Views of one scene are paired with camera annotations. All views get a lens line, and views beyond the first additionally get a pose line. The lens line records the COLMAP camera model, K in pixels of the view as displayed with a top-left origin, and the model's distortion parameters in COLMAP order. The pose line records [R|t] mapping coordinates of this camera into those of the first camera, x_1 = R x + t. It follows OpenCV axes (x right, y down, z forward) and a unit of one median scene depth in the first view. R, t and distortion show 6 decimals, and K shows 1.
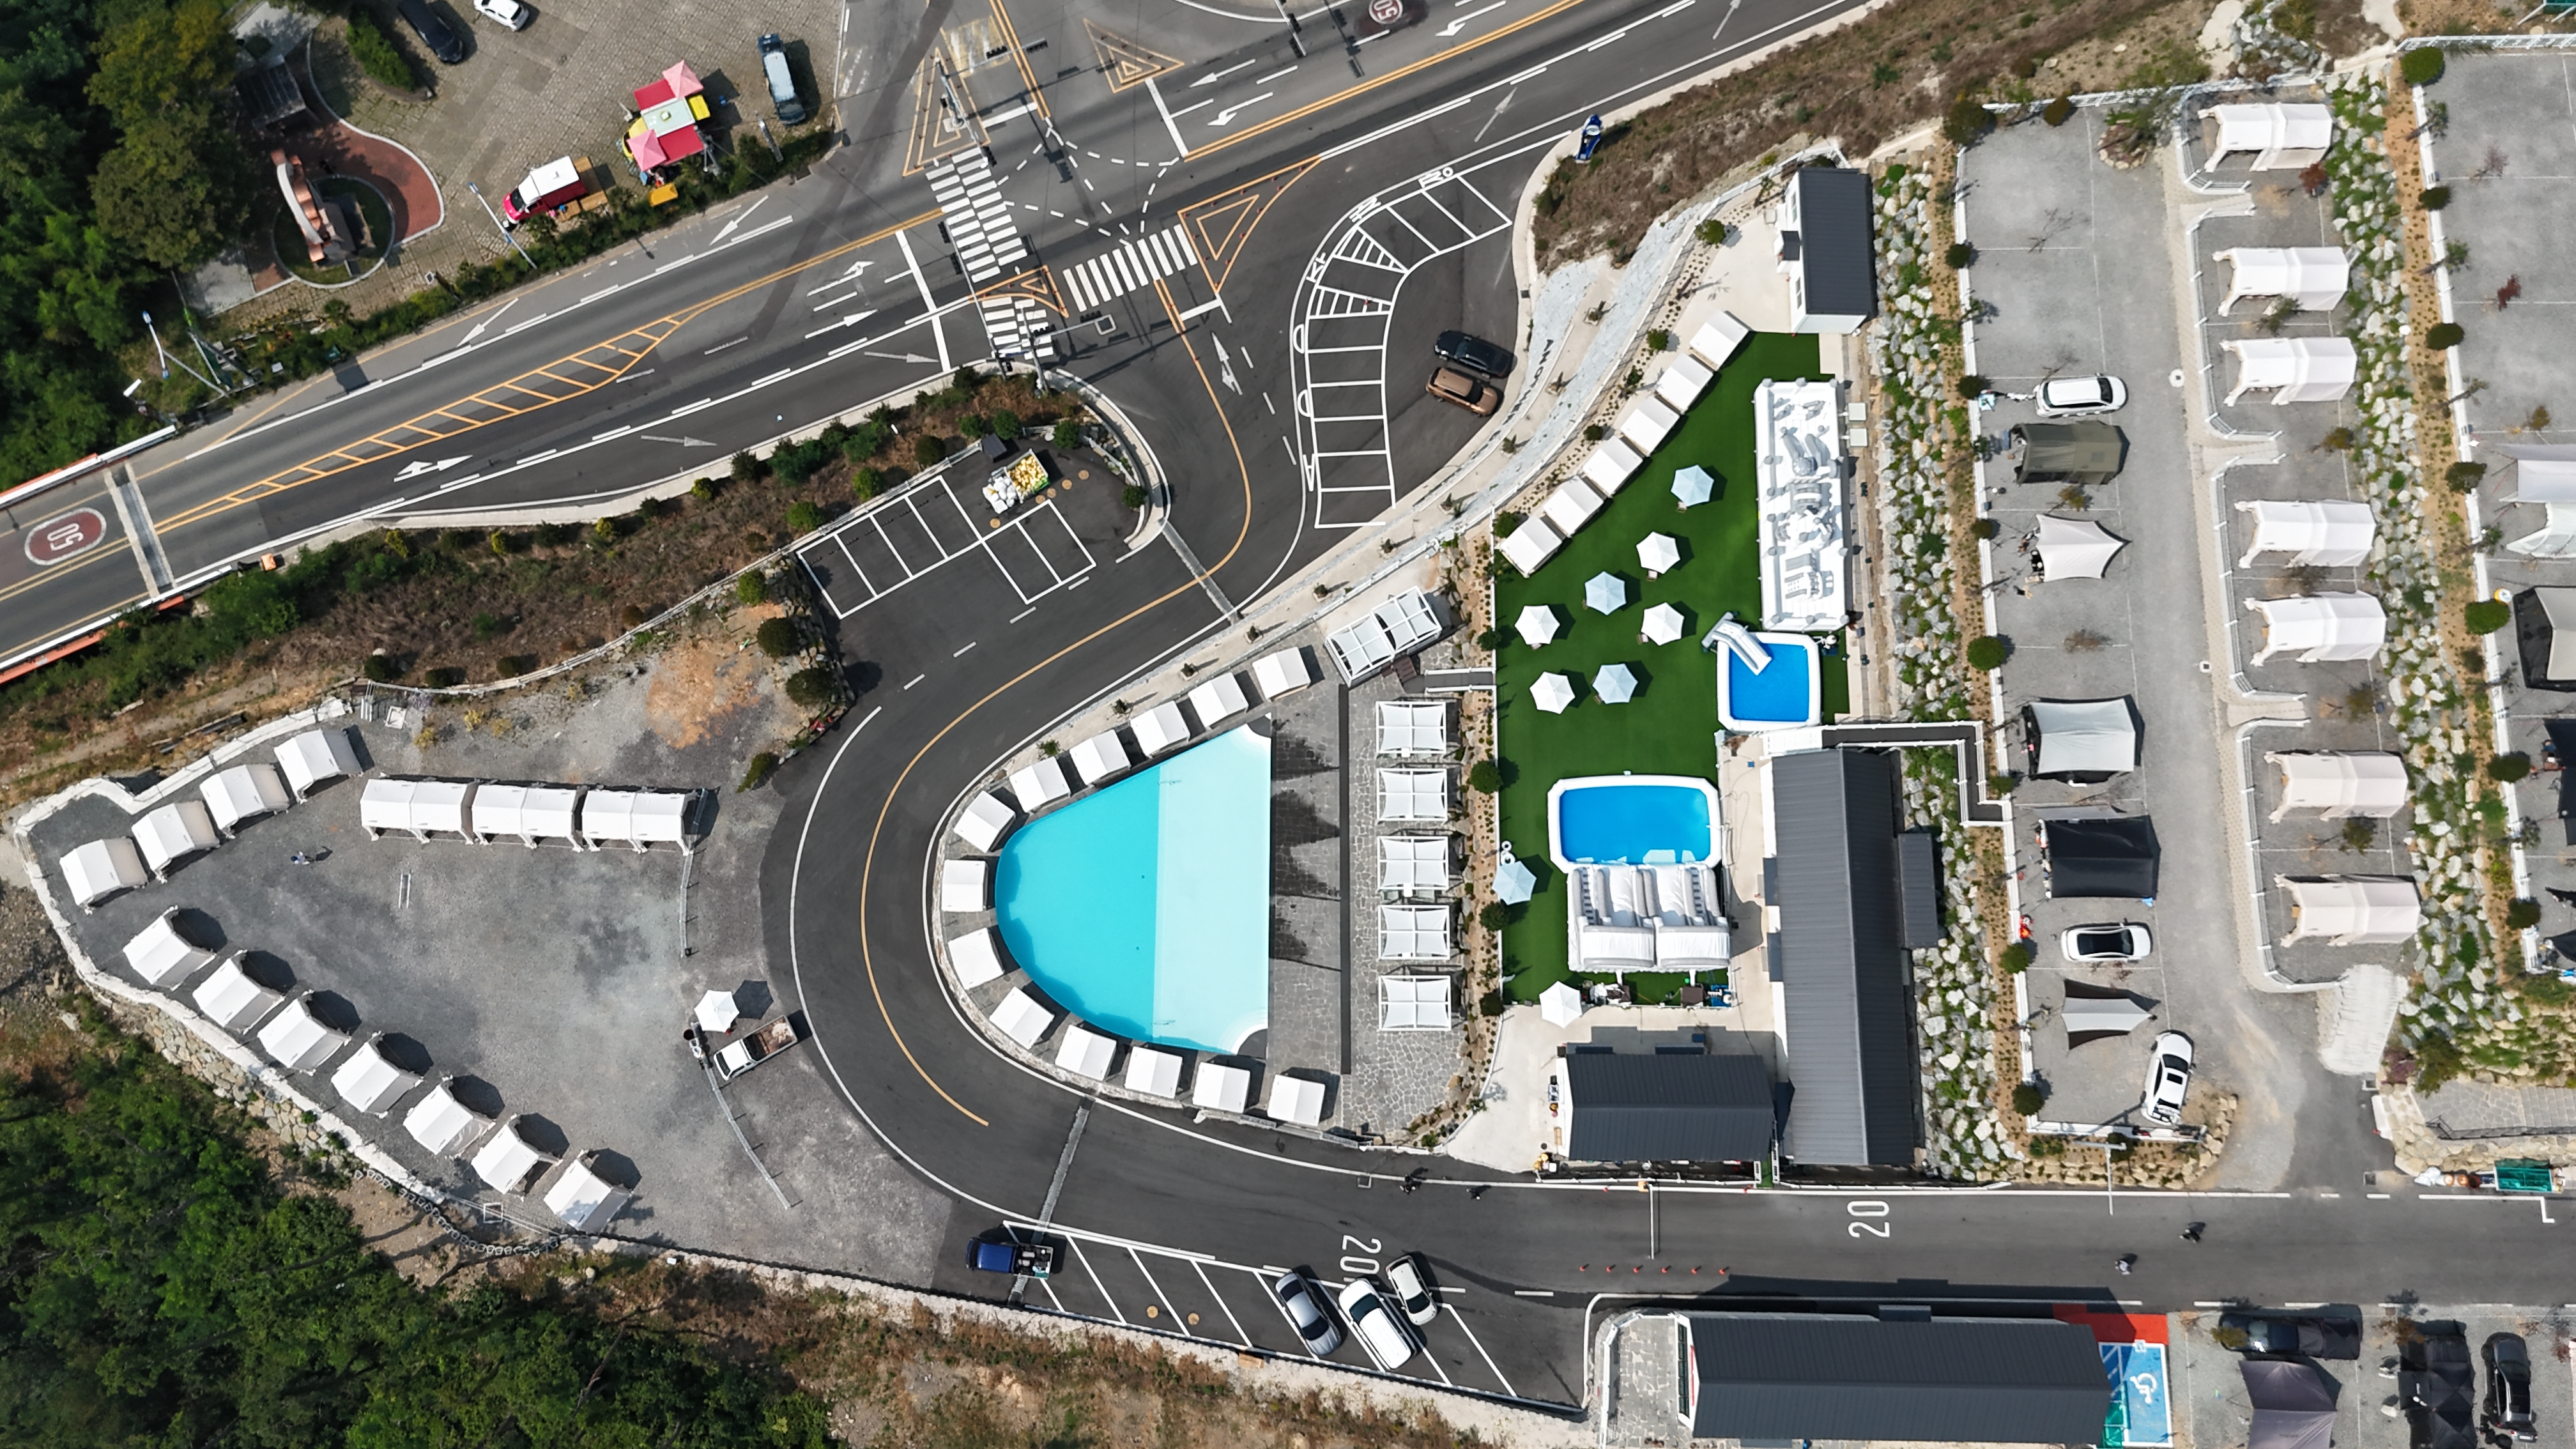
lens RADIAL K [[1945.2, 0, 1288.0], [0, 1945.2, 724.5], [0, 0, 1]] dist [0.070096, -0.073325]
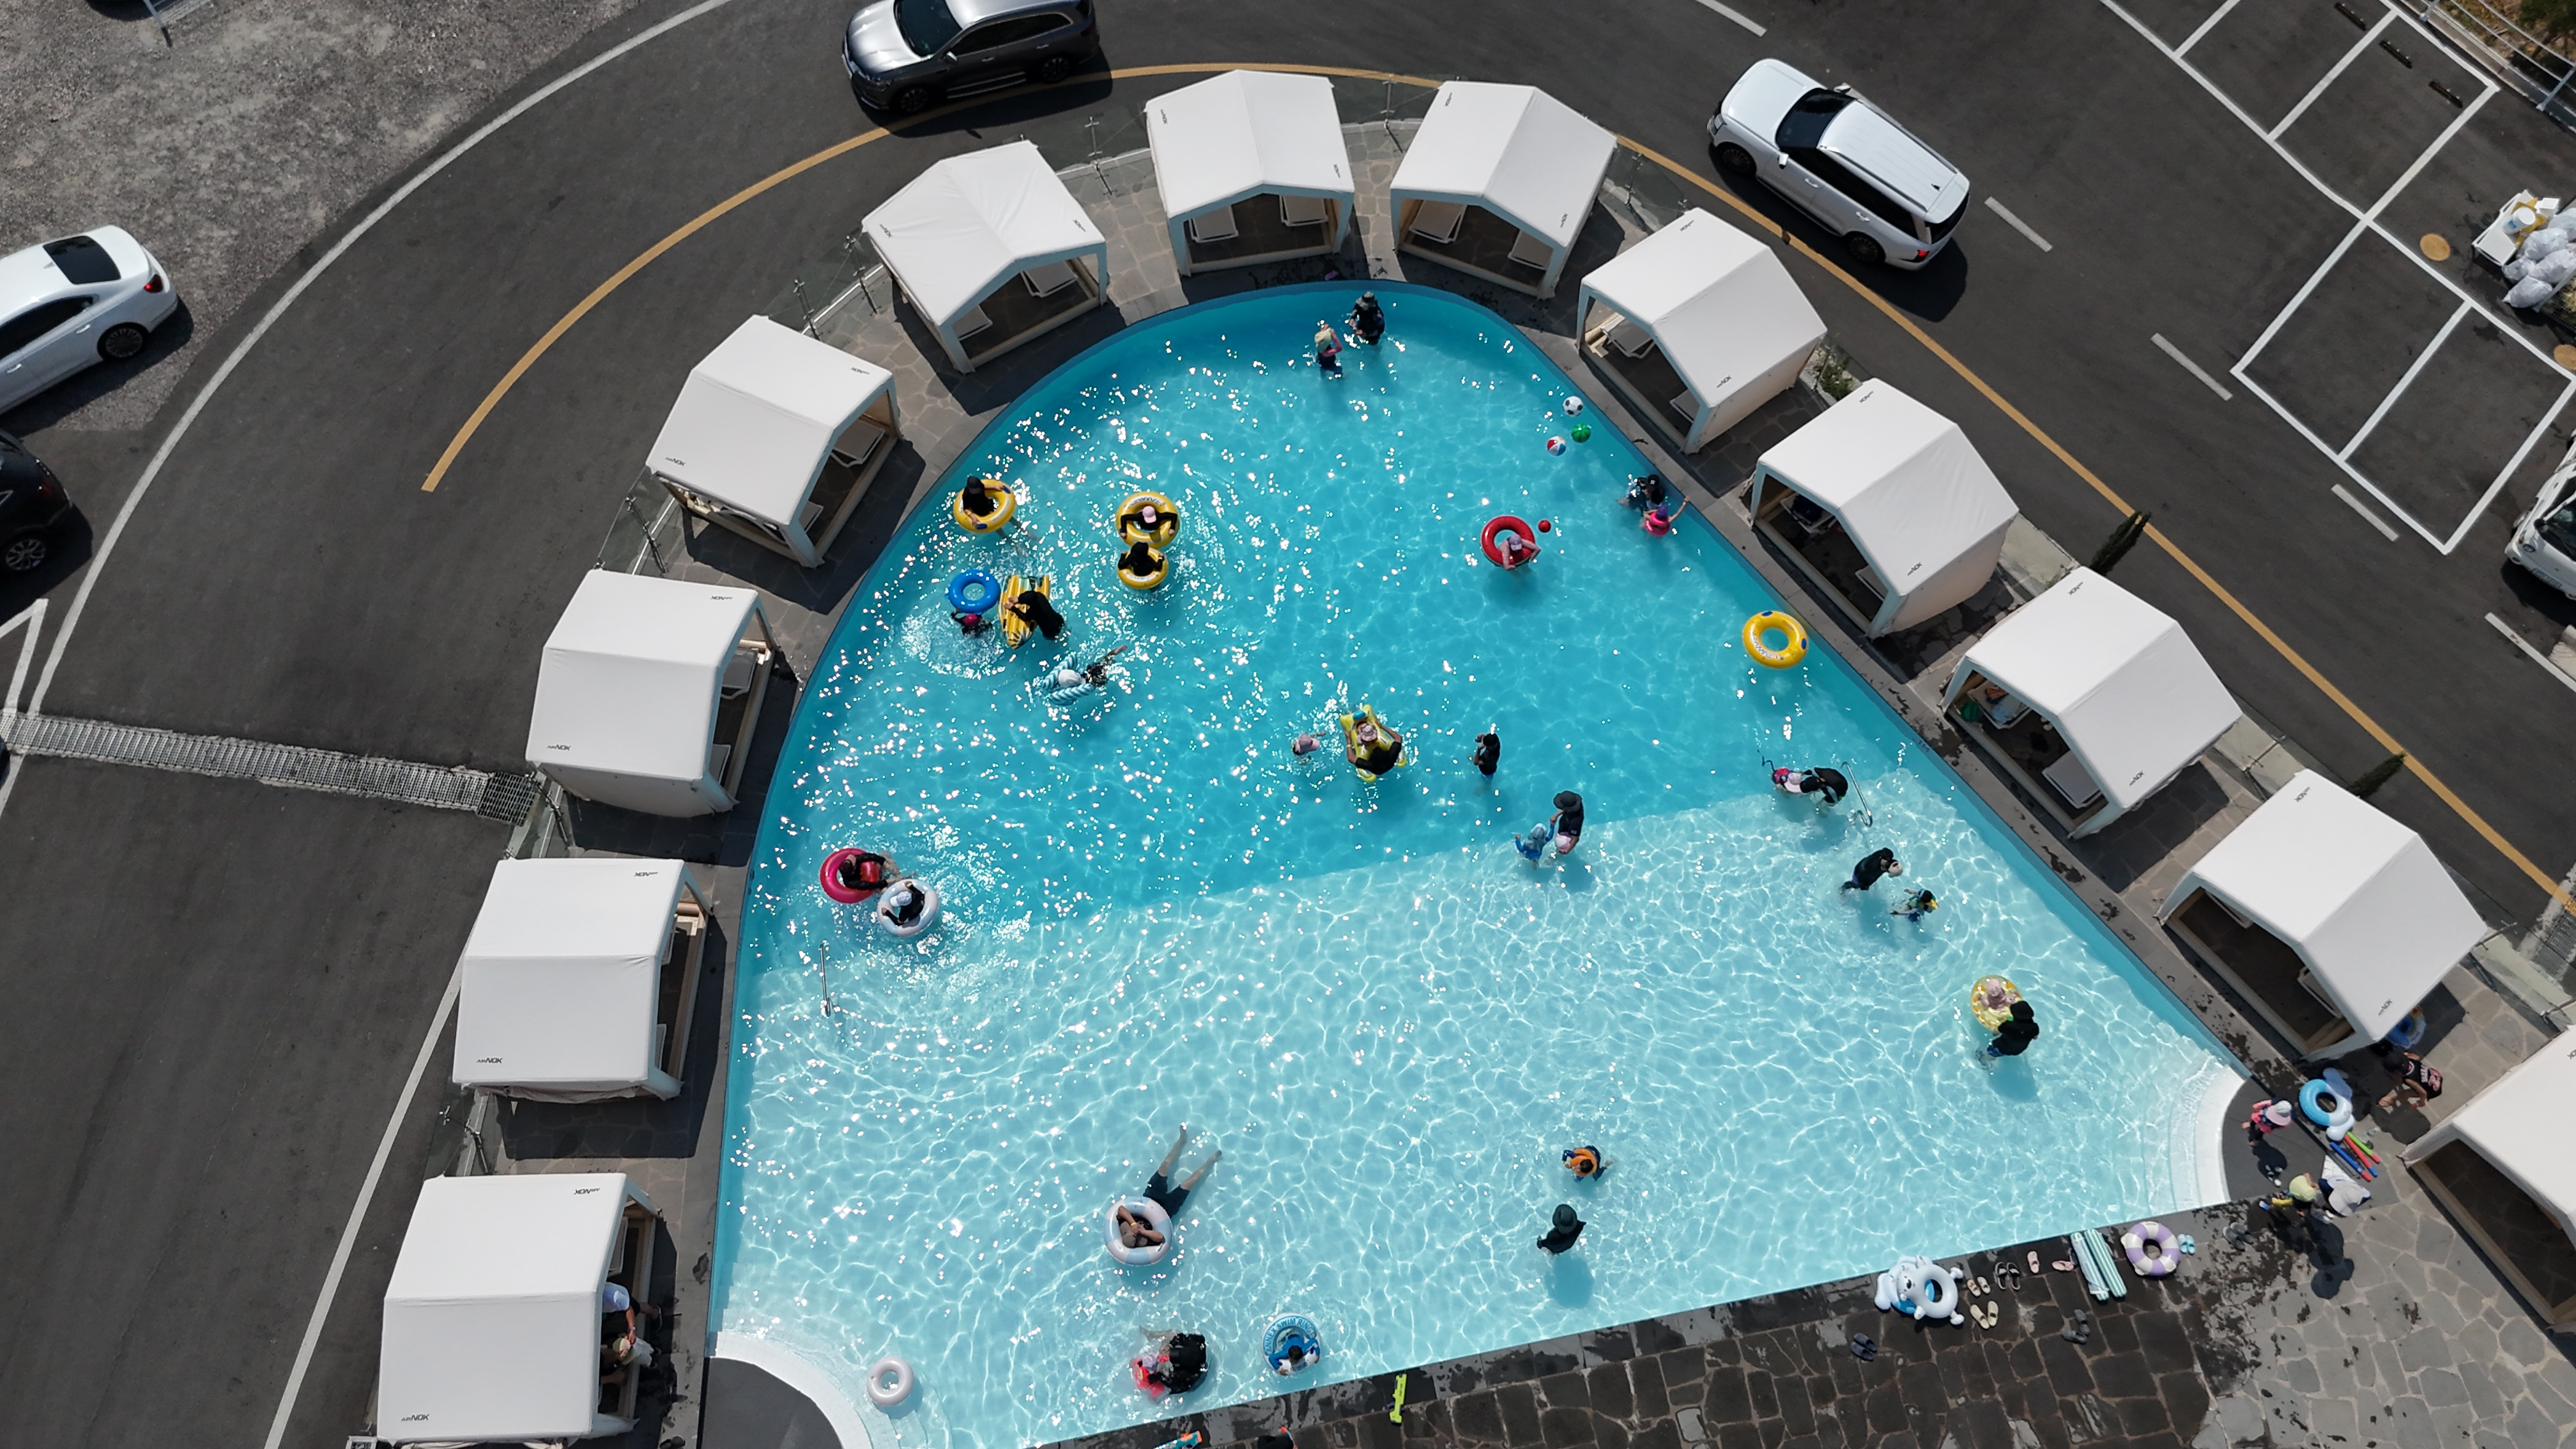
lens RADIAL K [[1895.4, 0, 1288.0], [0, 1895.4, 724.5], [0, 0, 1]] dist [0.087592, -0.094687]
pose [[0.203132, 0.880081, -0.429179, 0.013561], [-0.962588, 0.259770, 0.077092, 0.075261], [0.179335, 0.397463, 0.899923, 0.773941]]
